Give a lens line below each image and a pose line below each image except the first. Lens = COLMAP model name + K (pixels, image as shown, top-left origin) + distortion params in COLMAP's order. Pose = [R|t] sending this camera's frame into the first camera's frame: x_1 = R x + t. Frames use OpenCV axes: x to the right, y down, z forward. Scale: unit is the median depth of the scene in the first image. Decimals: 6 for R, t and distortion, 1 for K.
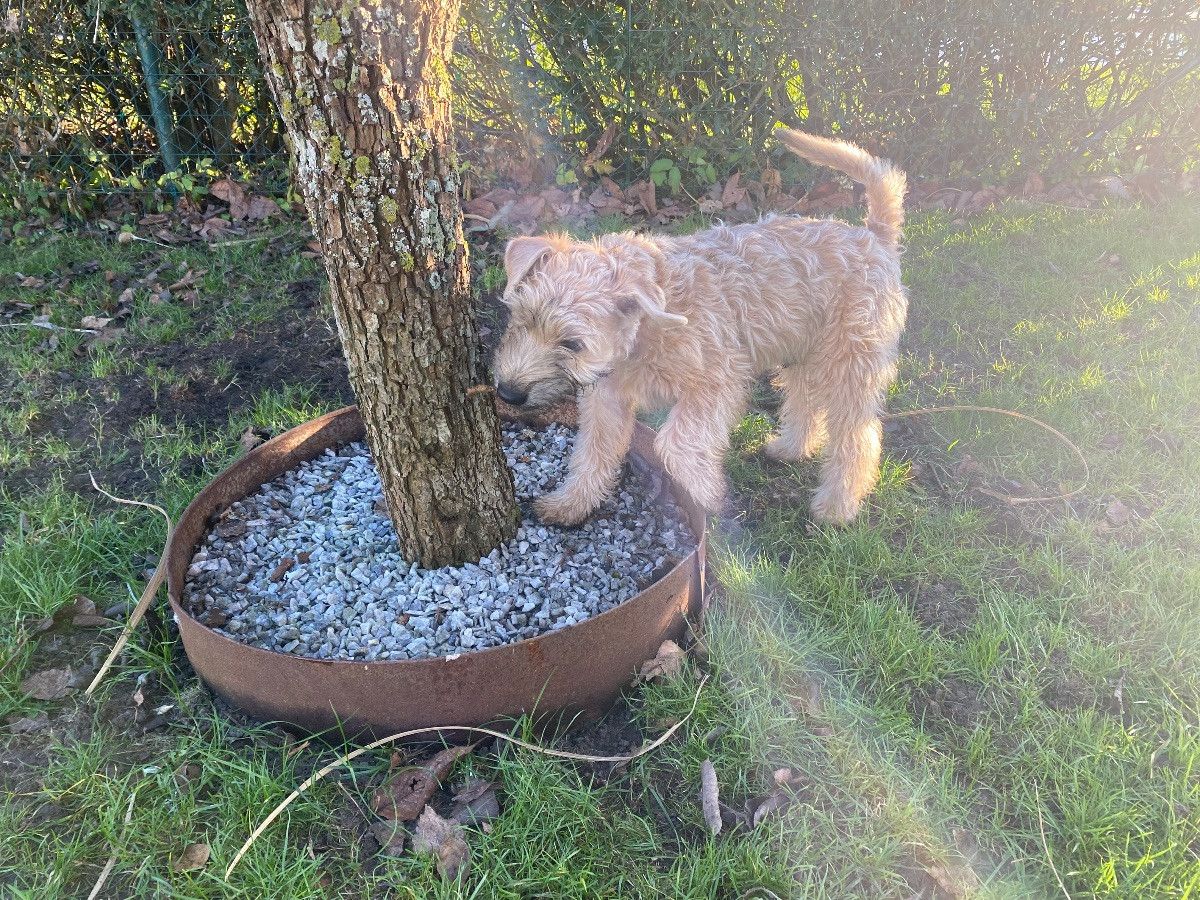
lens RADIAL K [[831.2, 0, 599.9], [0, 831.2, 450.8], [0, 0, 1]] dist [0.008171, 0.001830]
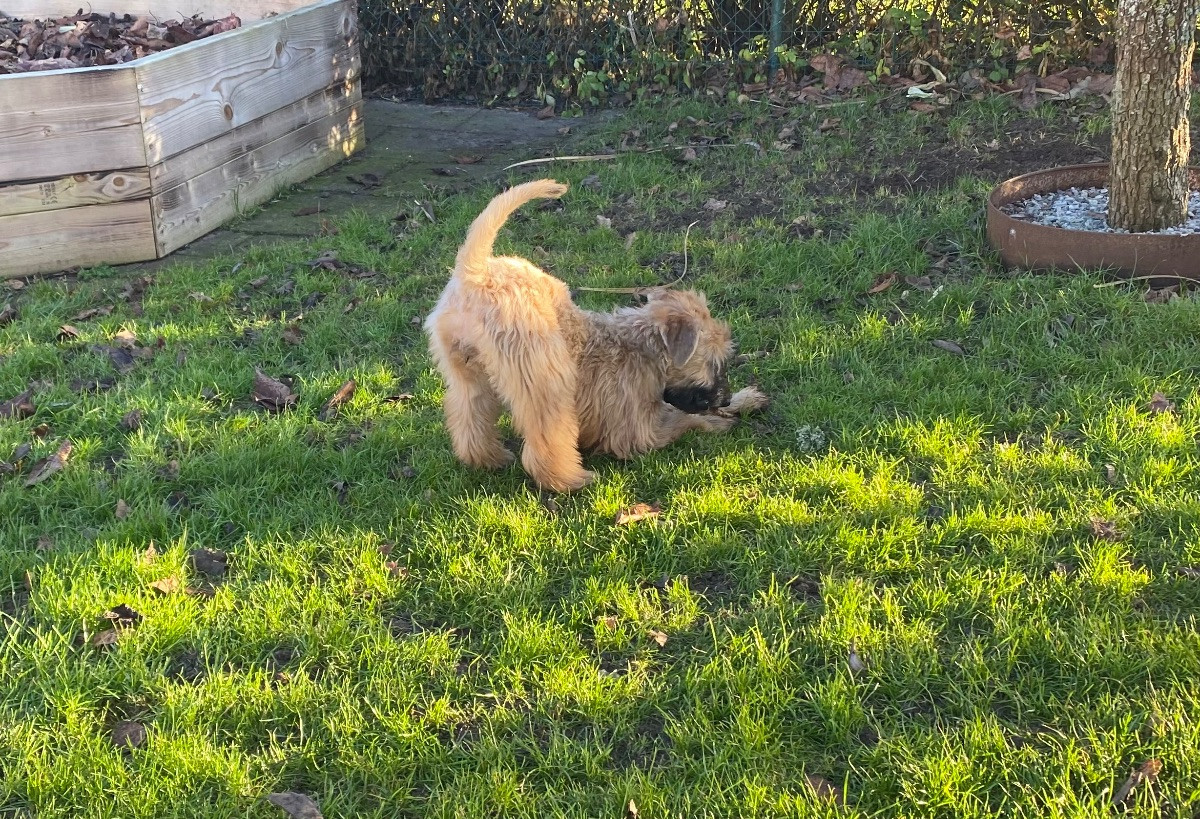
lens RADIAL K [[1245.5, 0, 599.9], [0, 1245.5, 409.3], [0, 0, 1]] dist [-0.016637, 0.000000]
pose [[0.945403, 0.104181, -0.308803, -0.439457], [-0.130936, 0.989113, -0.067165, 0.852904], [0.298444, 0.103931, 0.948752, -1.808559]]
